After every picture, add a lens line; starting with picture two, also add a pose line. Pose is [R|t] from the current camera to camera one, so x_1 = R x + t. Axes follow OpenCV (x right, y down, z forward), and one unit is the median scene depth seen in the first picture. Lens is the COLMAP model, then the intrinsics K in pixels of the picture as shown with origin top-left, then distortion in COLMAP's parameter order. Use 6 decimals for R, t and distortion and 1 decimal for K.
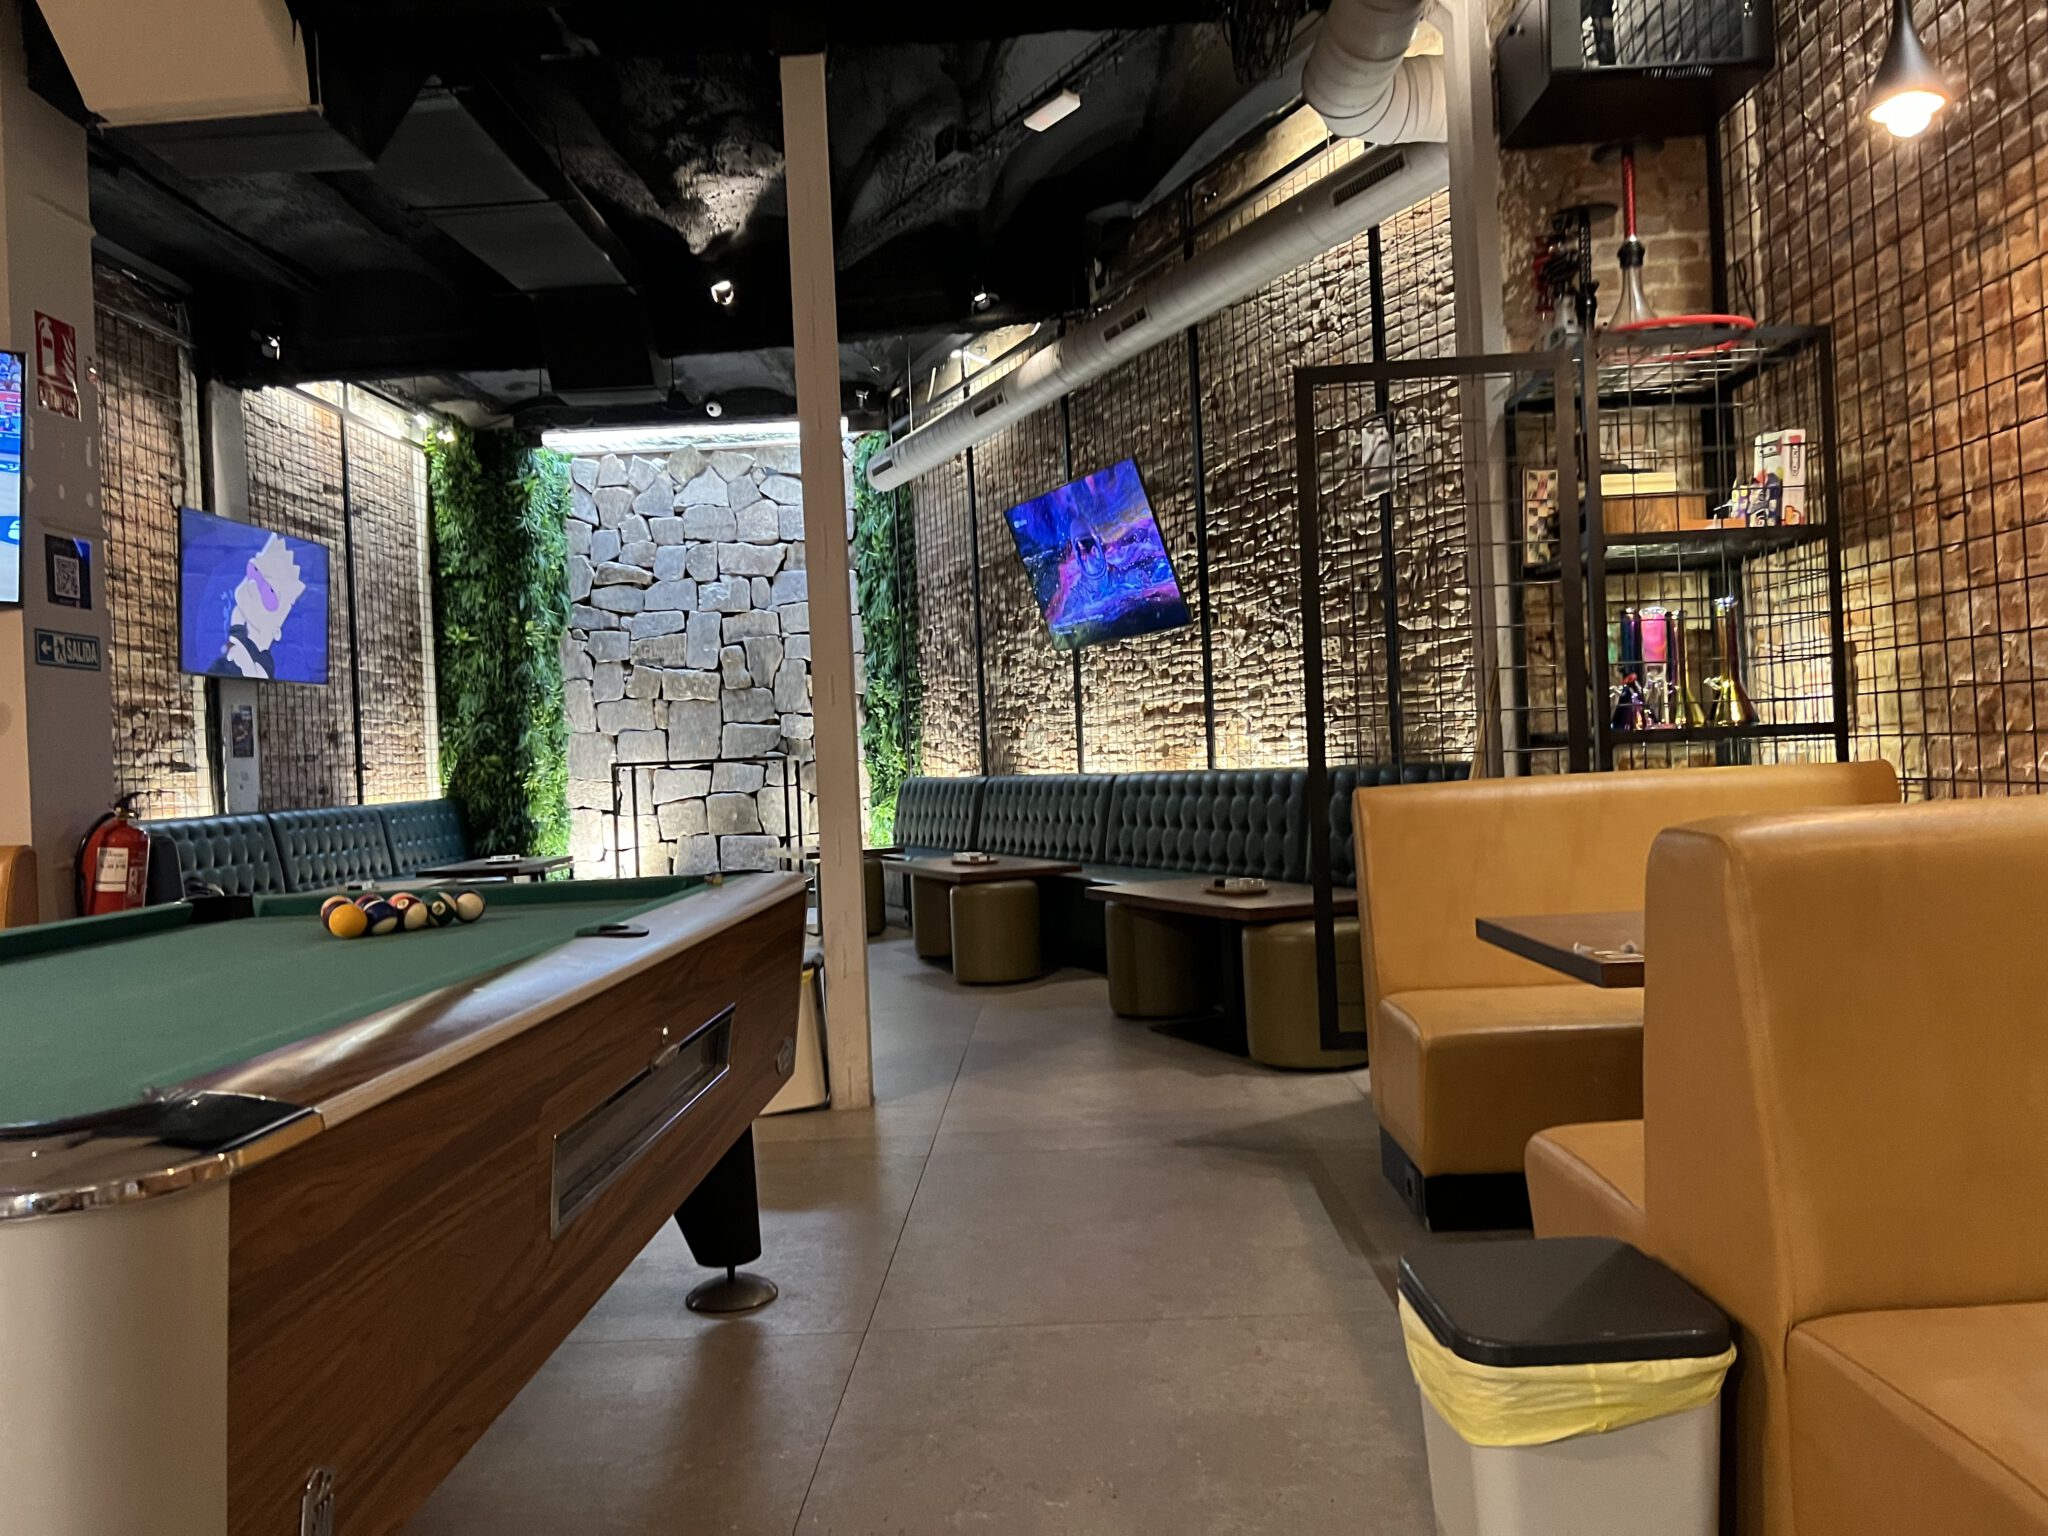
lens RADIAL K [[1545.1, 0, 1033.5], [0, 1545.1, 746.9], [0, 0, 1]] dist [0.079020, -0.091985]
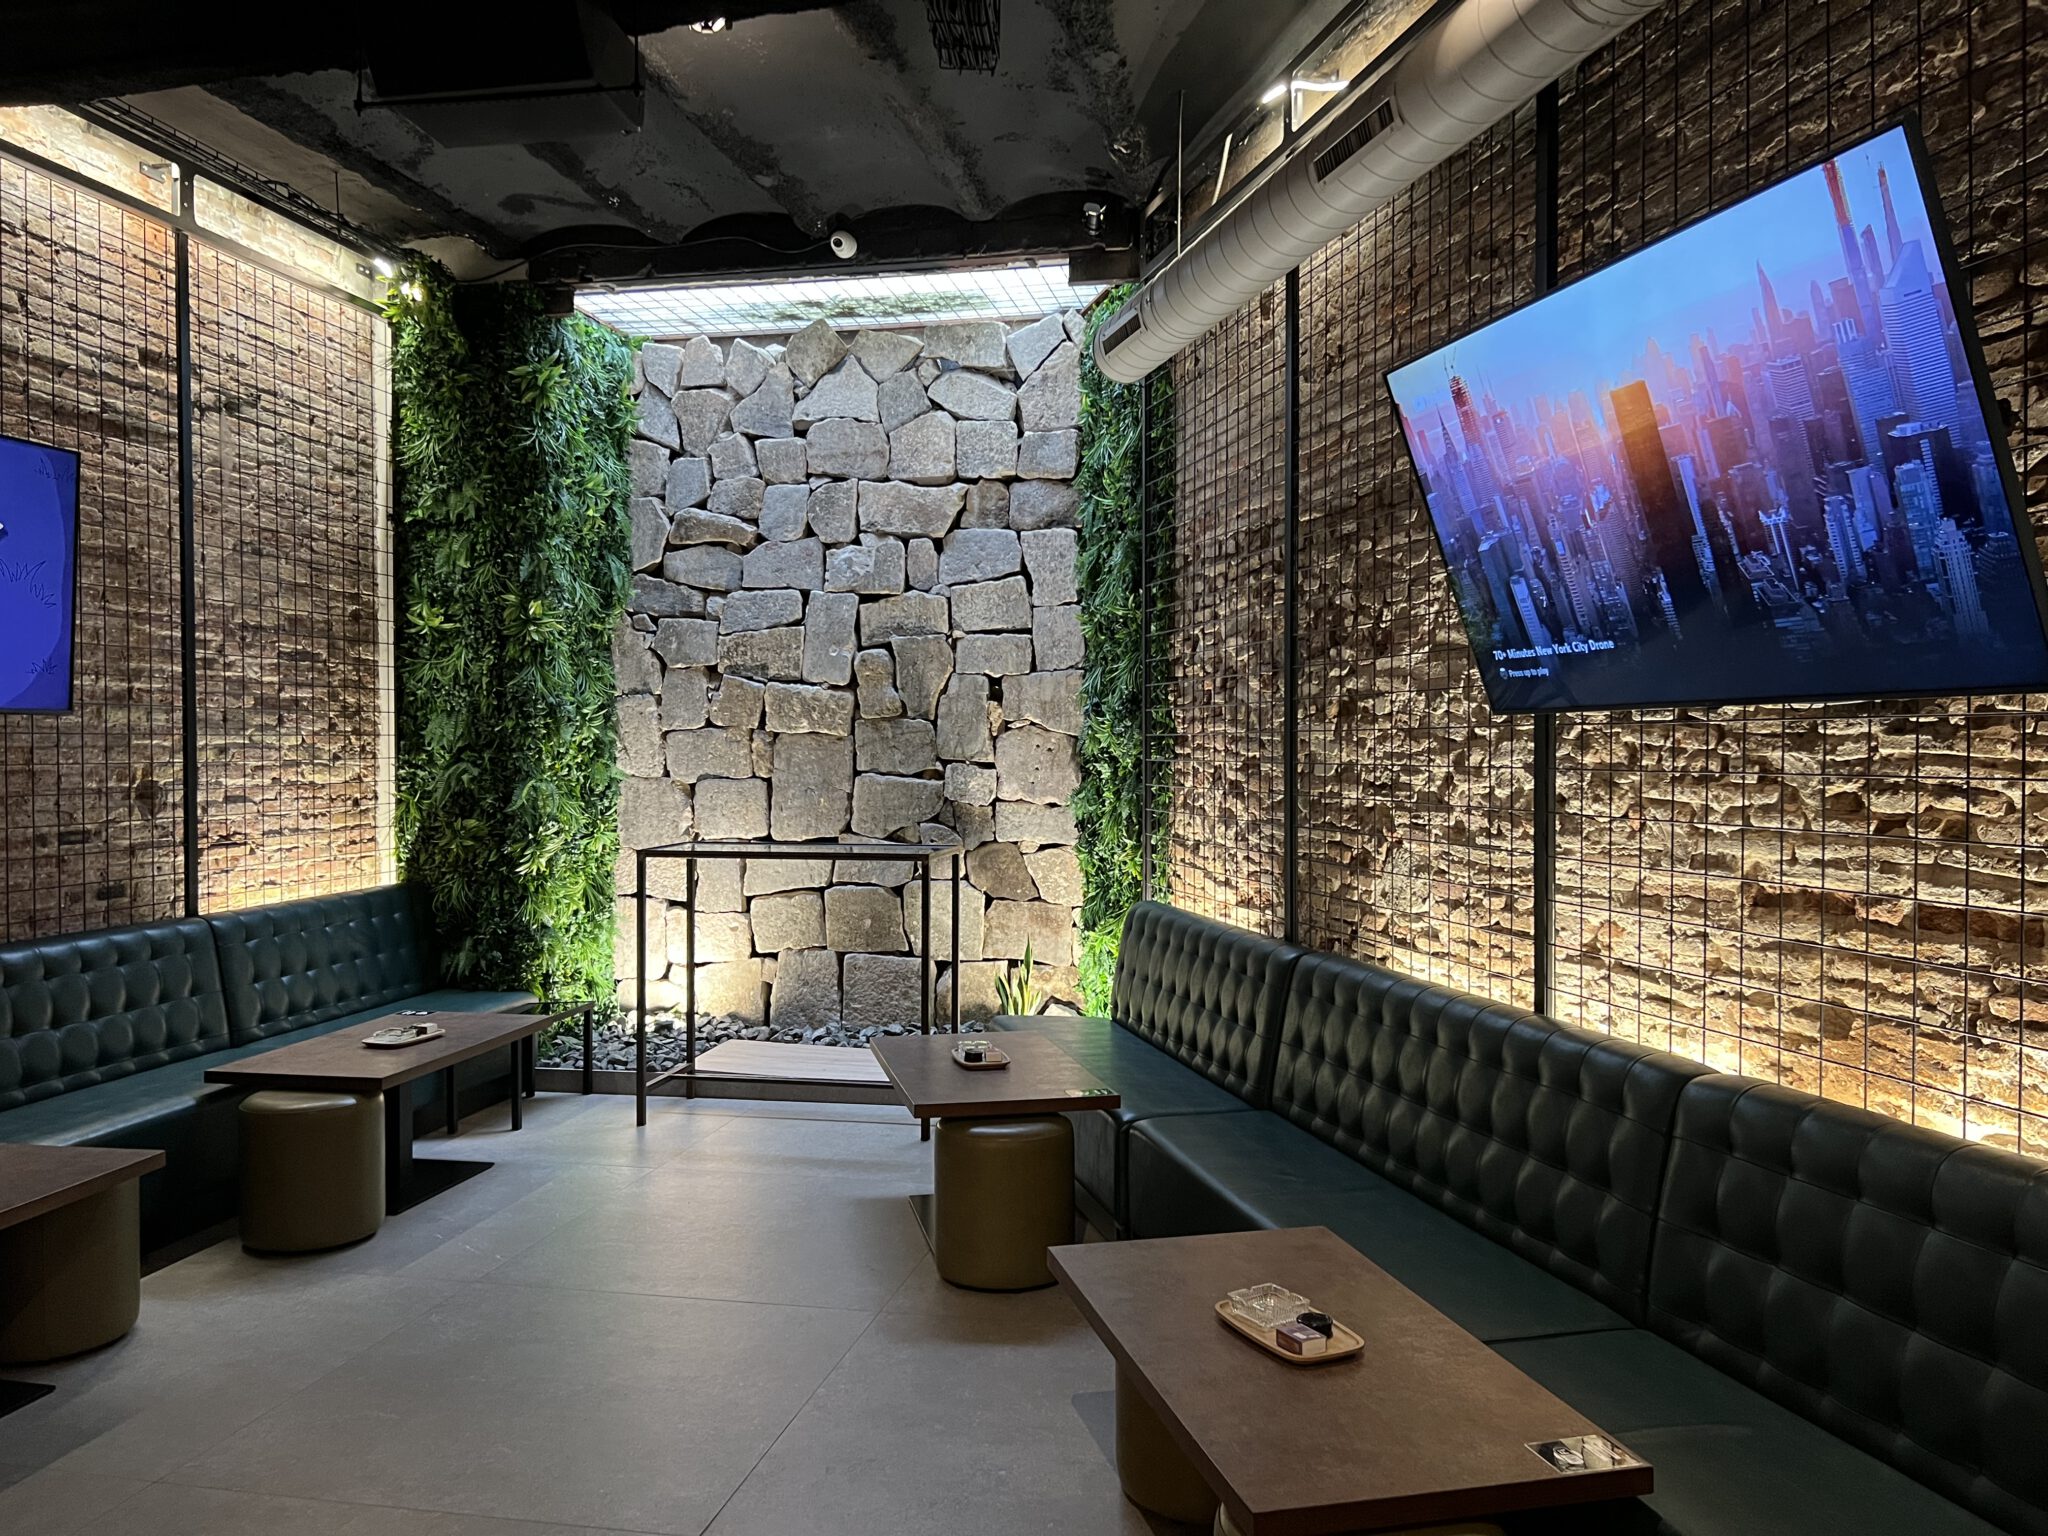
lens RADIAL K [[1545.1, 0, 1025.9], [0, 1545.1, 766.0], [0, 0, 1]] dist [0.079020, -0.091985]
pose [[0.983756, 0.047520, -0.173106, -0.028344], [-0.043076, 0.998641, 0.029340, -0.042809], [0.174265, -0.021406, 0.984466, 0.439975]]
